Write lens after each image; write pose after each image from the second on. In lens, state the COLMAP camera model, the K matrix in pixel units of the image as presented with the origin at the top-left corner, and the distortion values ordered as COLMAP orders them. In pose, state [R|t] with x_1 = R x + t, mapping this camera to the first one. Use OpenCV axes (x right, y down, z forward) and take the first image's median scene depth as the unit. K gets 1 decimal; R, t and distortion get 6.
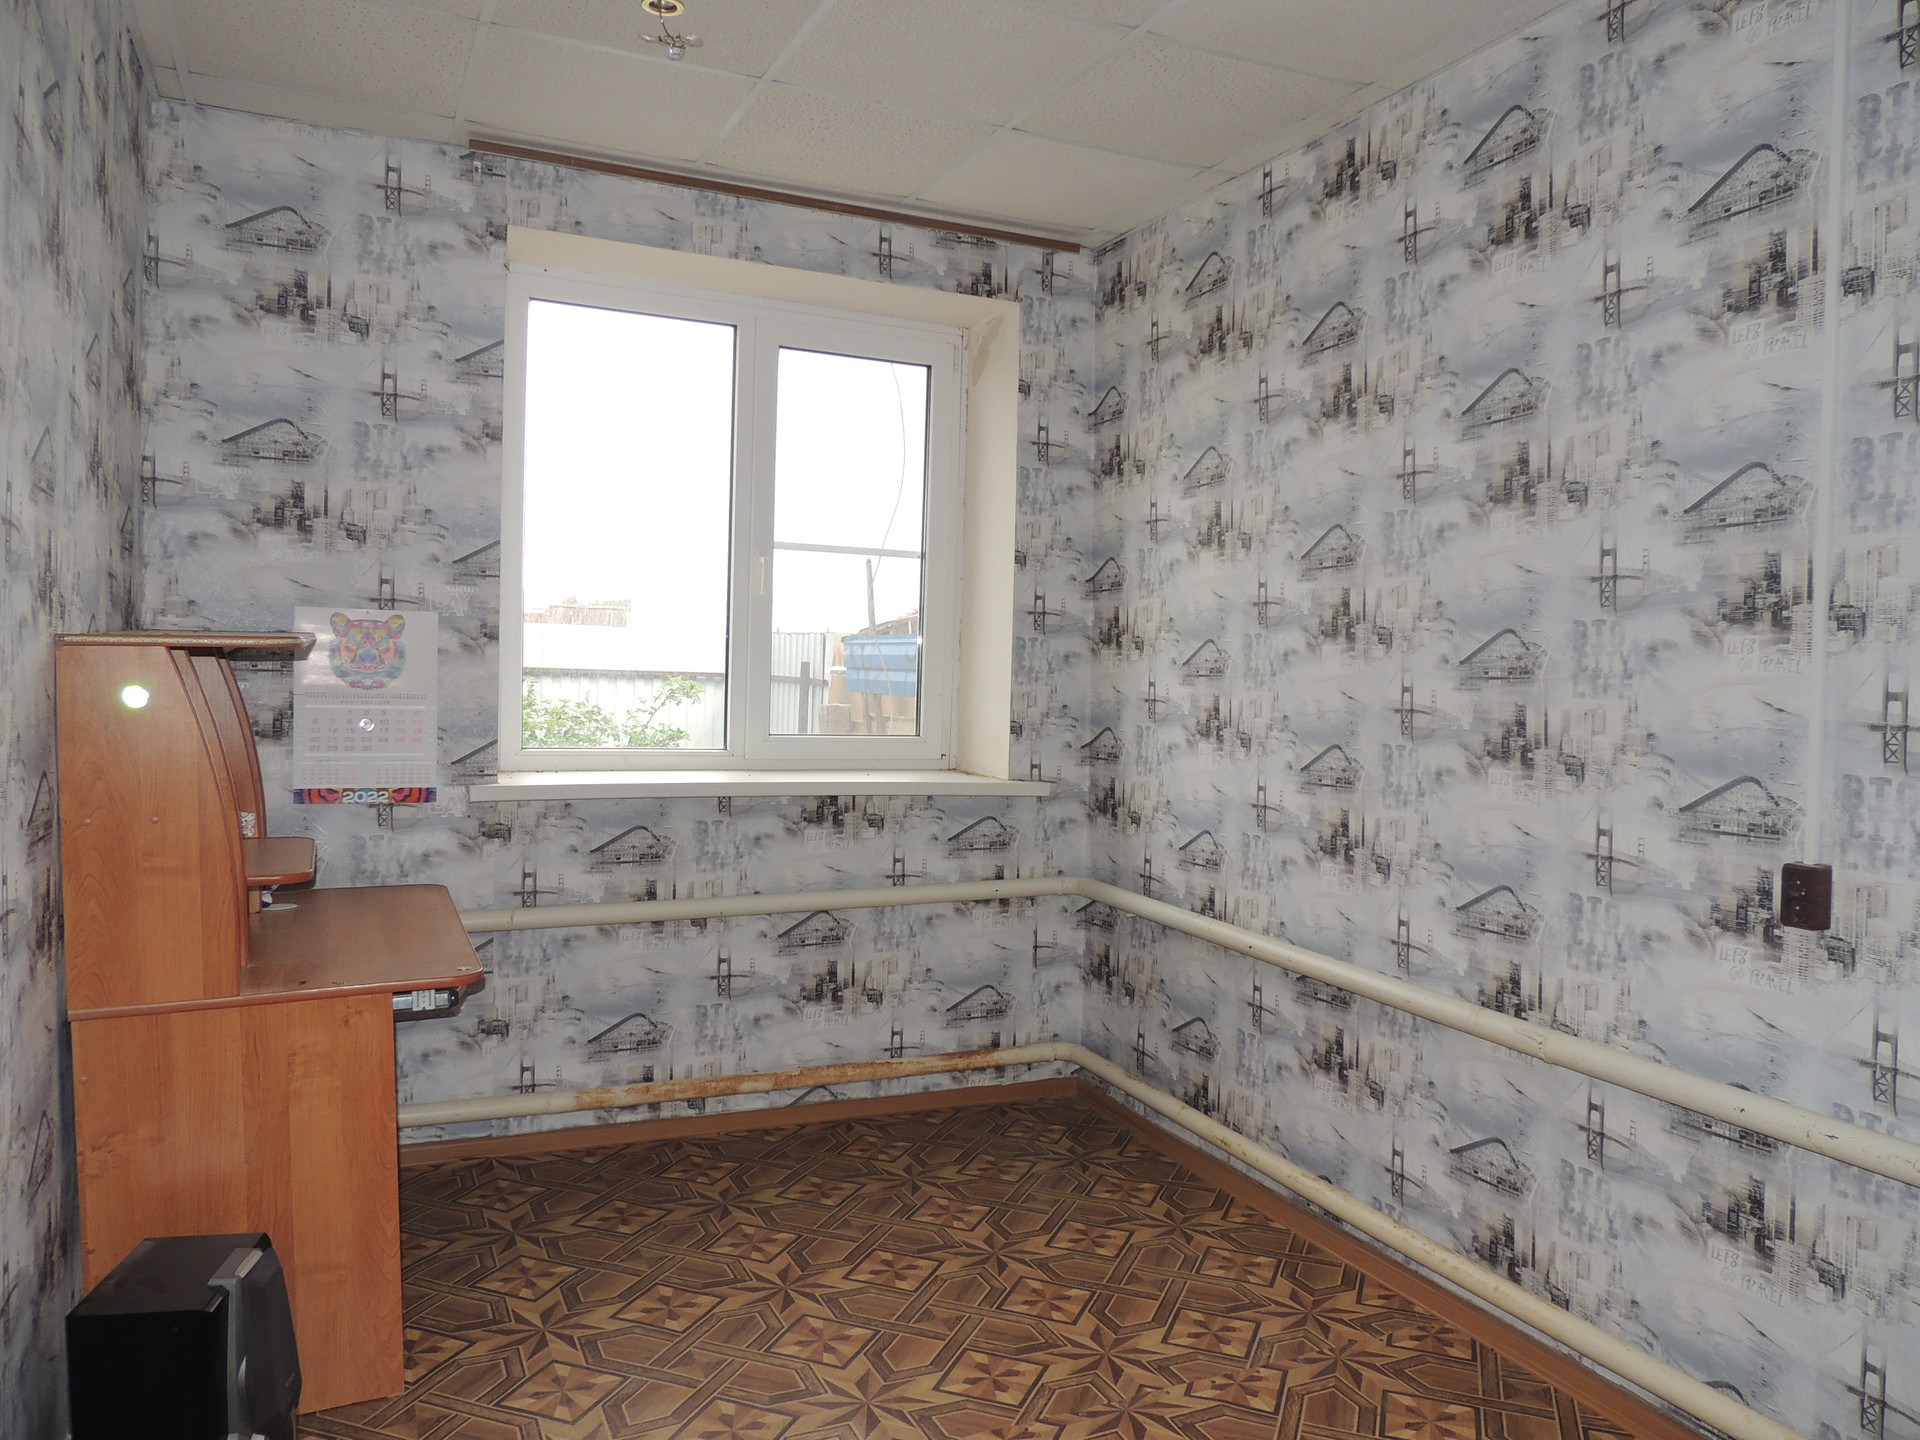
lens RADIAL K [[1345.2, 0, 964.0], [0, 1345.2, 723.3], [0, 0, 1]] dist [-0.019023, 0.000666]
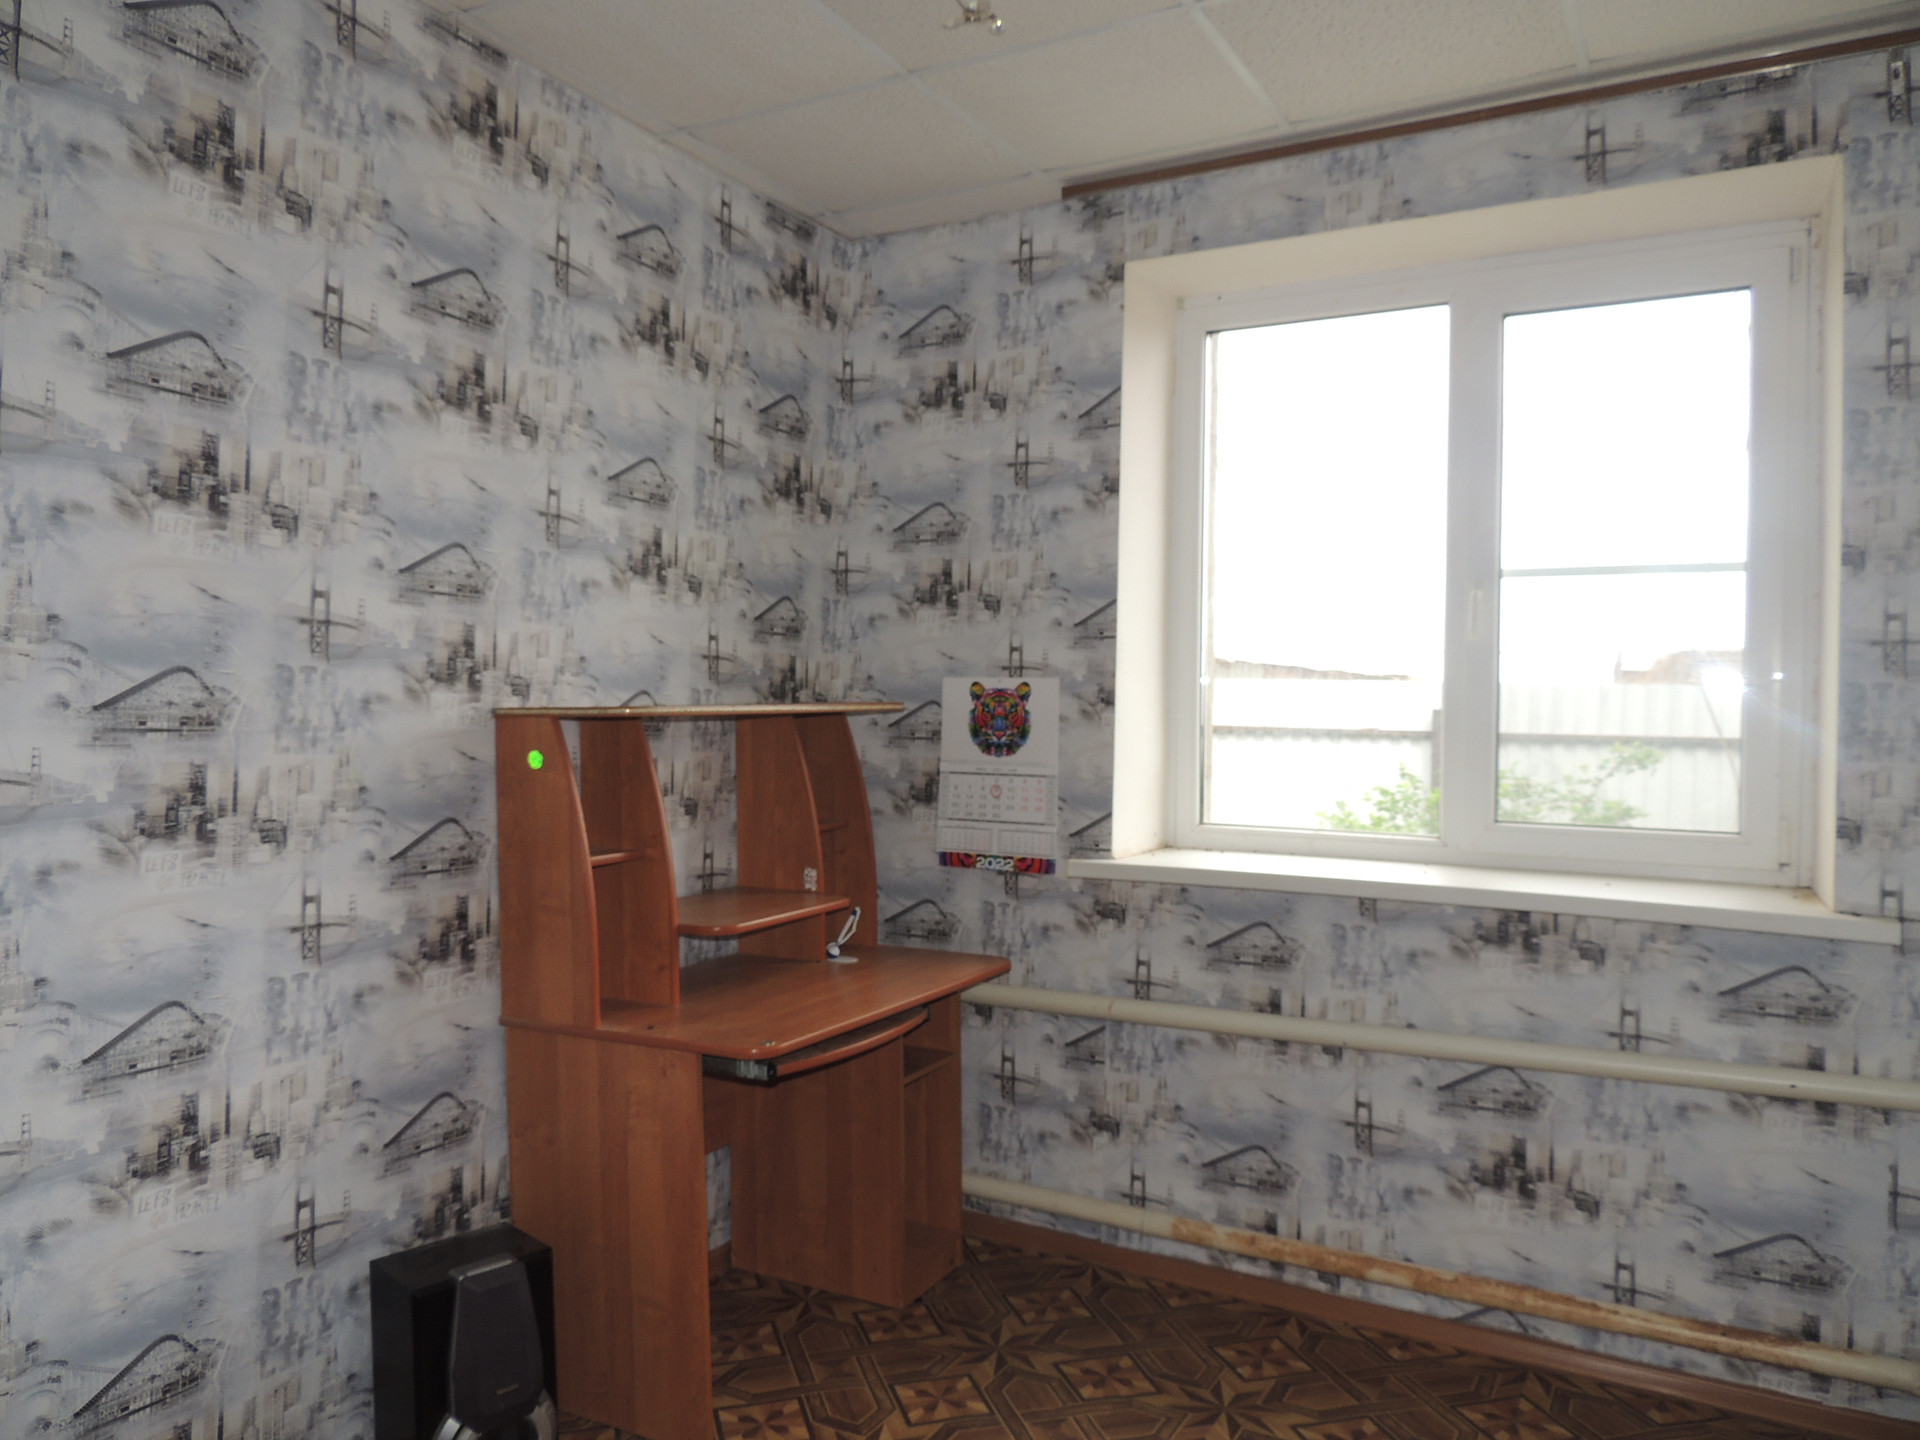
lens RADIAL K [[1374.8, 0, 958.9], [0, 1374.8, 718.9], [0, 0, 1]] dist [-0.013162, -0.005545]
pose [[0.591604, -0.011663, -0.806144, 0.333486], [-0.027403, 0.999027, -0.034563, -0.015551], [0.805763, 0.042538, 0.590709, 0.324726]]
